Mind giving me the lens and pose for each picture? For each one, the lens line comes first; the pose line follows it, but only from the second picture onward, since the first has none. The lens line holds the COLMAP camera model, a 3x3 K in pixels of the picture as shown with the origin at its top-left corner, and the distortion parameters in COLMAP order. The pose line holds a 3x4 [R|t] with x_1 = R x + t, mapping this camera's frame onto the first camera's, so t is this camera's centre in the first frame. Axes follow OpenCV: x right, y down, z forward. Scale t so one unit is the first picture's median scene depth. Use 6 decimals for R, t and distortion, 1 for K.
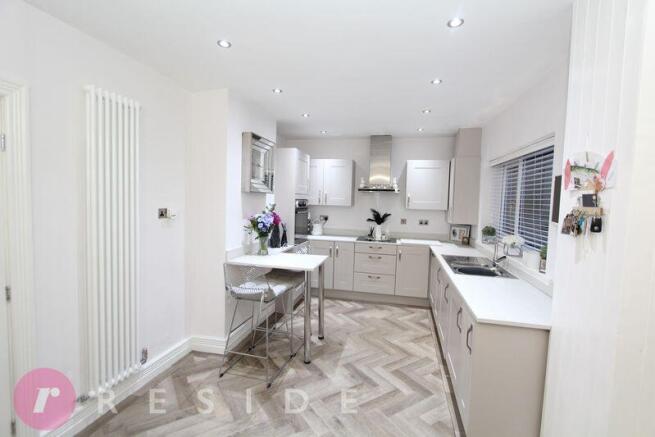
lens RADIAL K [[302.2, 0, 329.8], [0, 302.2, 219.0], [0, 0, 1]] dist [0.005589, -0.000378]
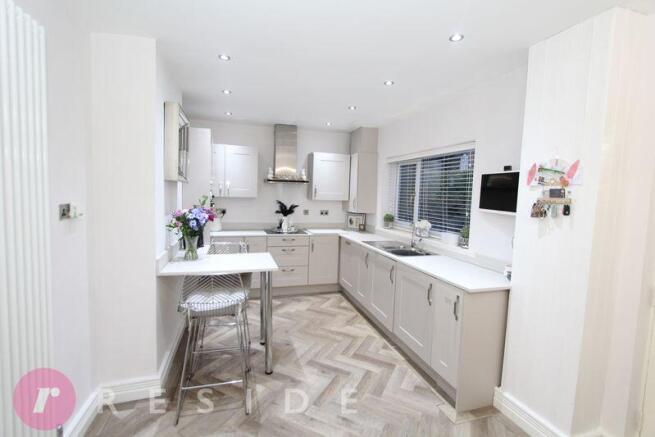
lens RADIAL K [[302.2, 0, 329.5], [0, 302.2, 217.0], [0, 0, 1]] dist [0.005589, -0.000378]
pose [[0.861627, -0.039951, 0.505968, -0.319868], [0.027666, 0.999112, 0.031776, -0.009891], [-0.506788, -0.013381, 0.861967, 0.127022]]
